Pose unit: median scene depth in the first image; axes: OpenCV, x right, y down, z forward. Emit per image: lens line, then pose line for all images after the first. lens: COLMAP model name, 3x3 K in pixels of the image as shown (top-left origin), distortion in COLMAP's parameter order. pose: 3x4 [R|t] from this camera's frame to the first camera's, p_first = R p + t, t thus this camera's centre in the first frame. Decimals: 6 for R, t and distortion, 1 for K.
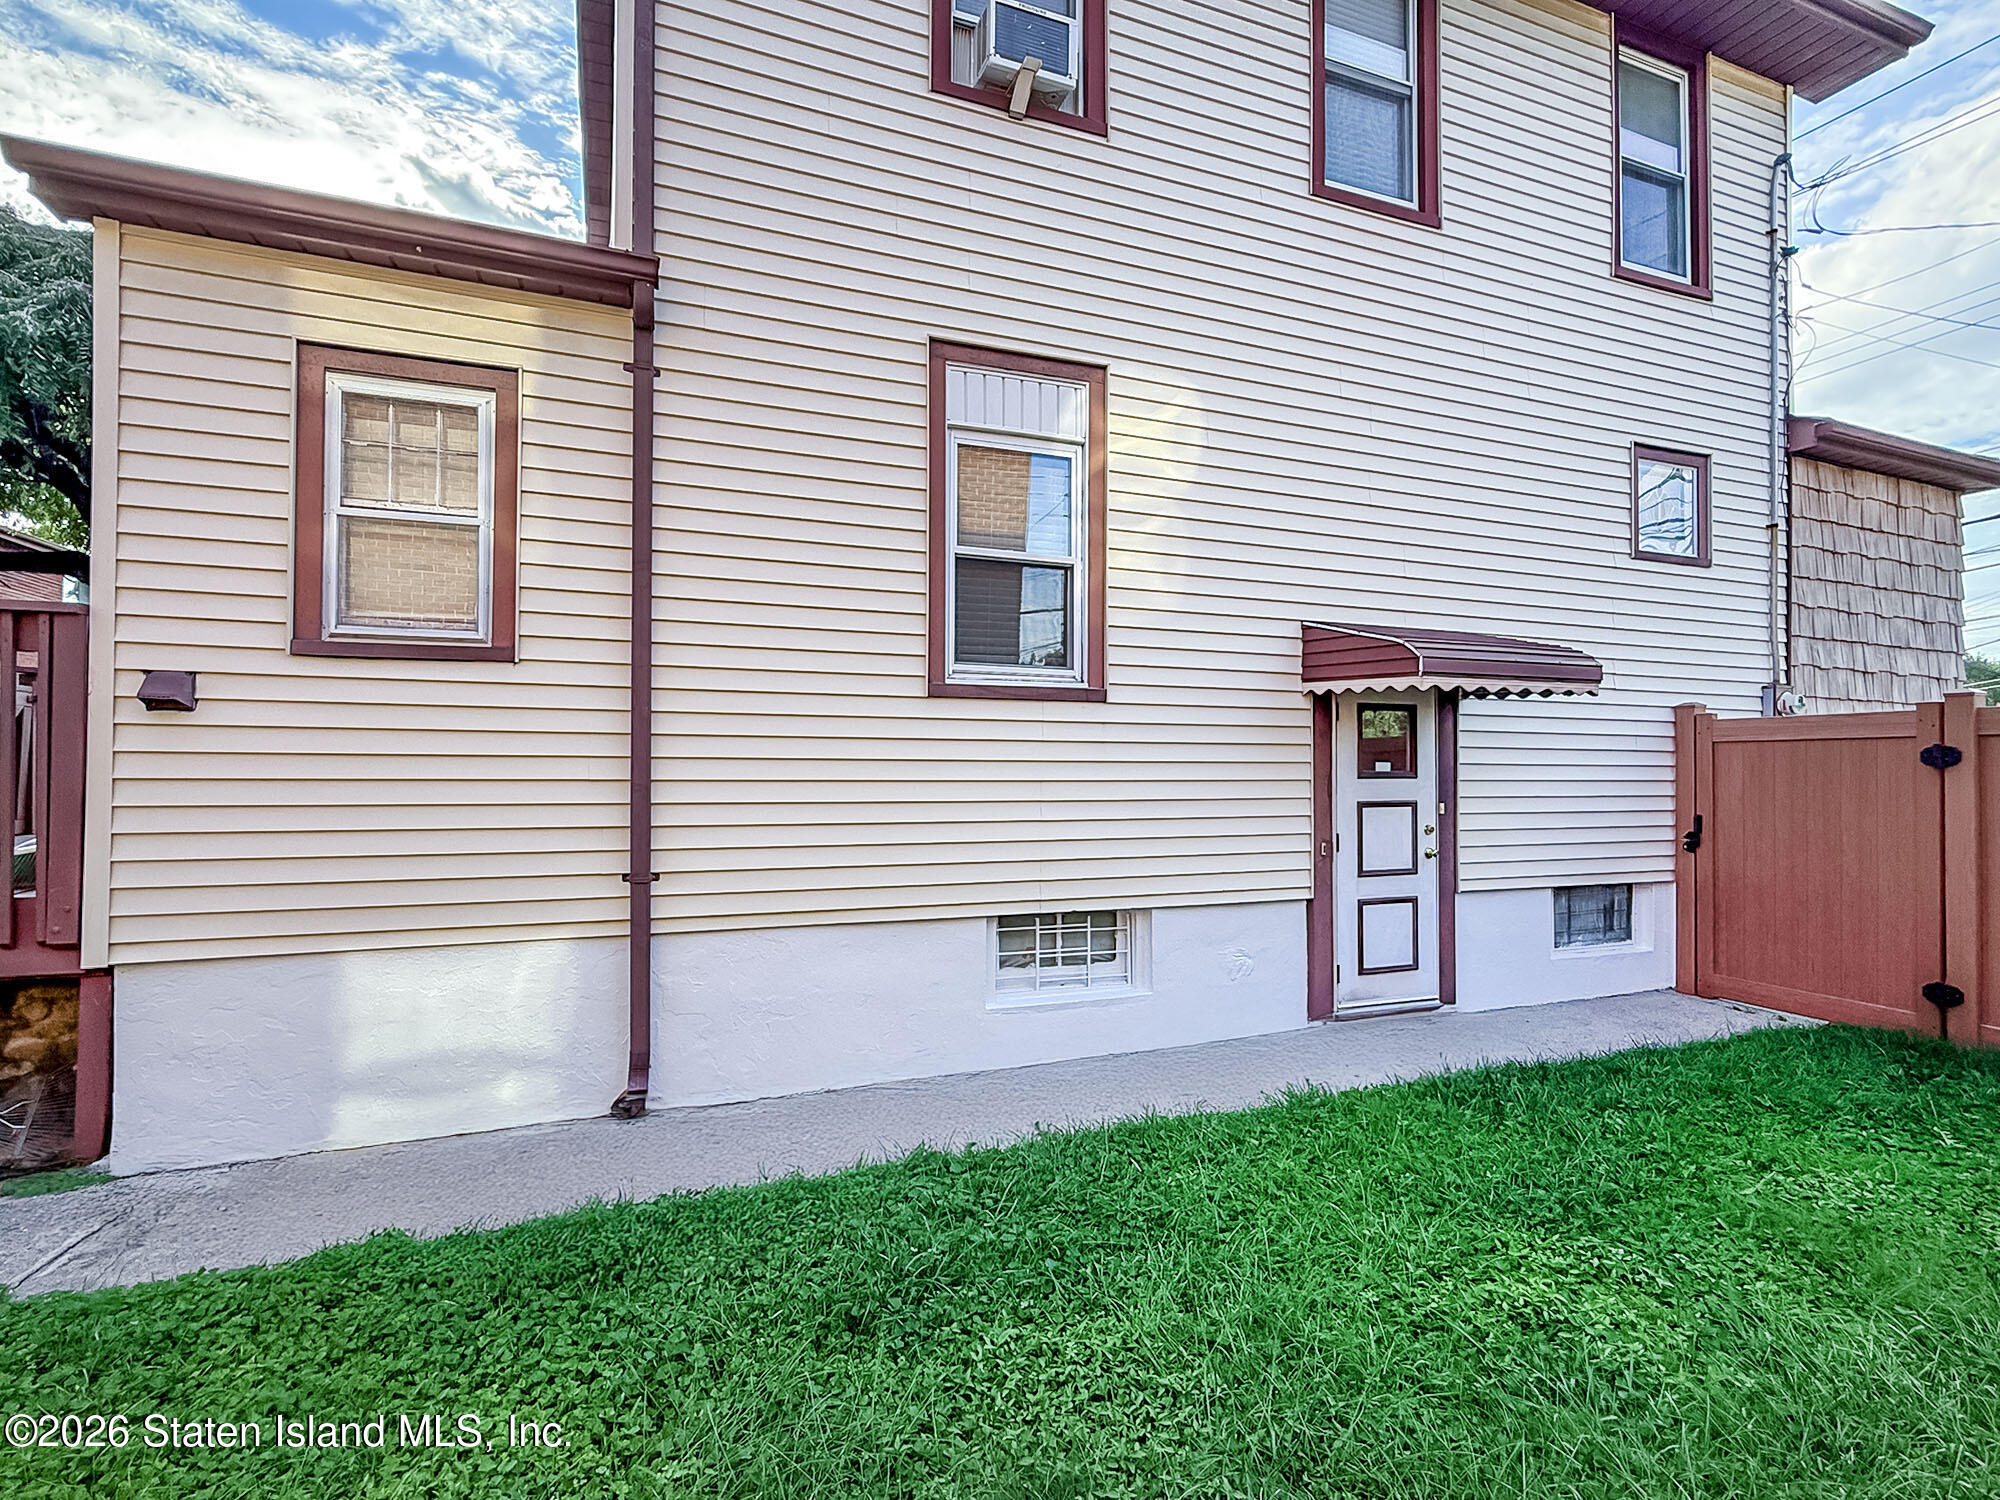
lens RADIAL K [[933.9, 0, 1000.0], [0, 933.9, 750.0], [0, 0, 1]] dist [-0.001612, -0.000491]
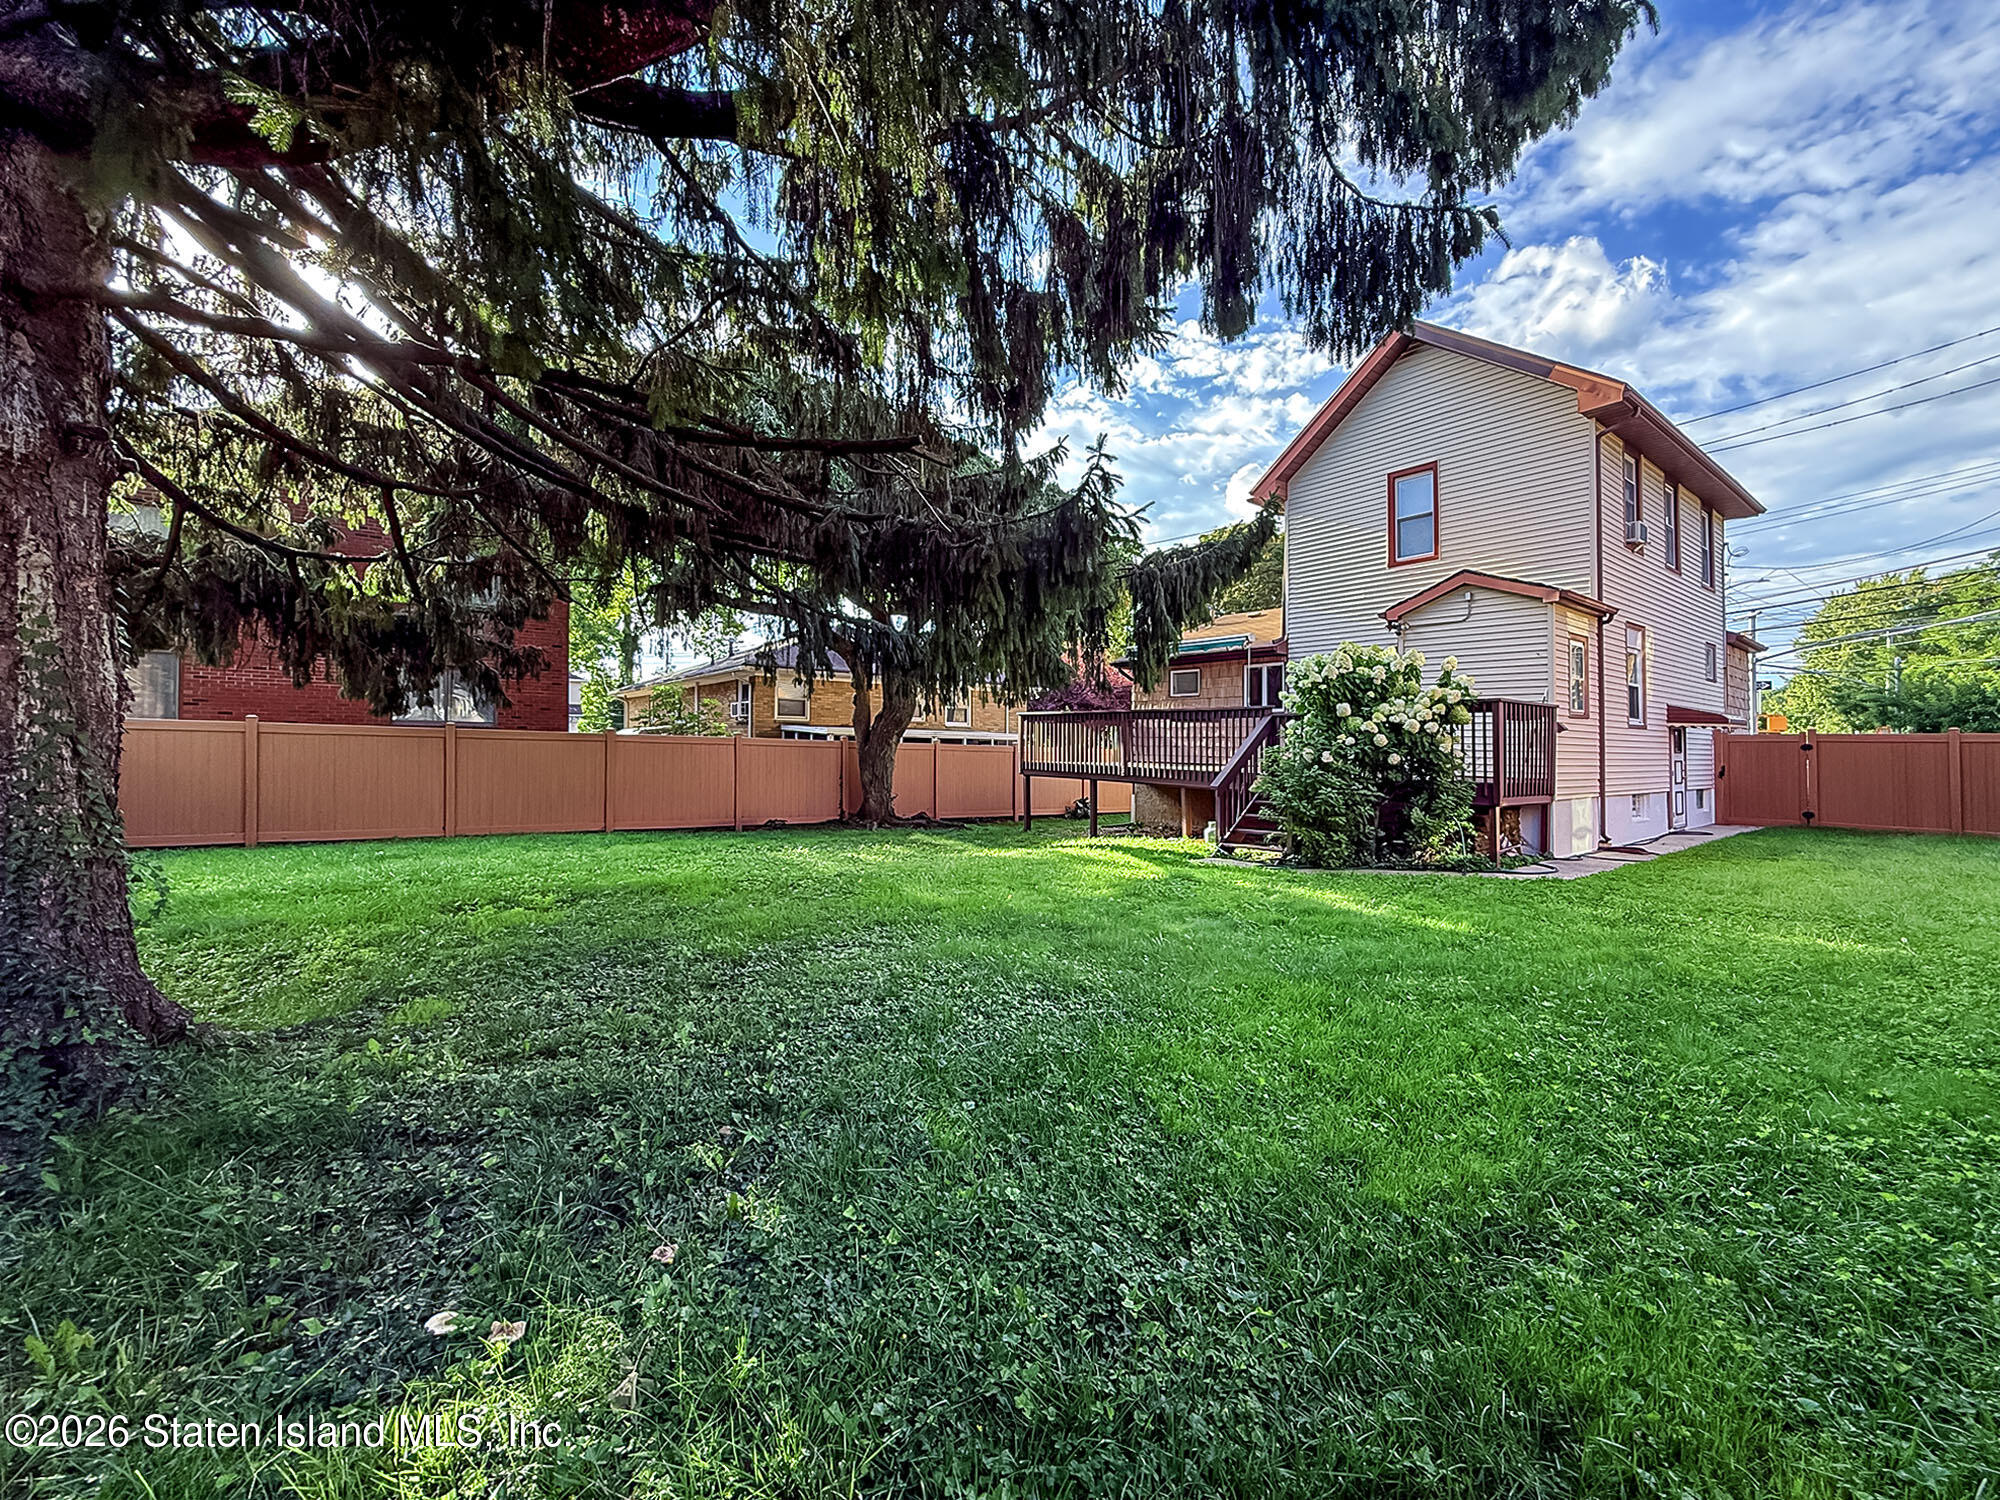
lens RADIAL K [[810.6, 0, 1000.0], [0, 810.6, 750.0], [0, 0, 1]] dist [-0.000785, -0.000676]
pose [[0.955925, 0.002823, 0.293598, -2.685292], [-0.007121, 0.999883, 0.013571, -0.002809], [-0.293525, -0.015063, 0.955833, -0.981467]]
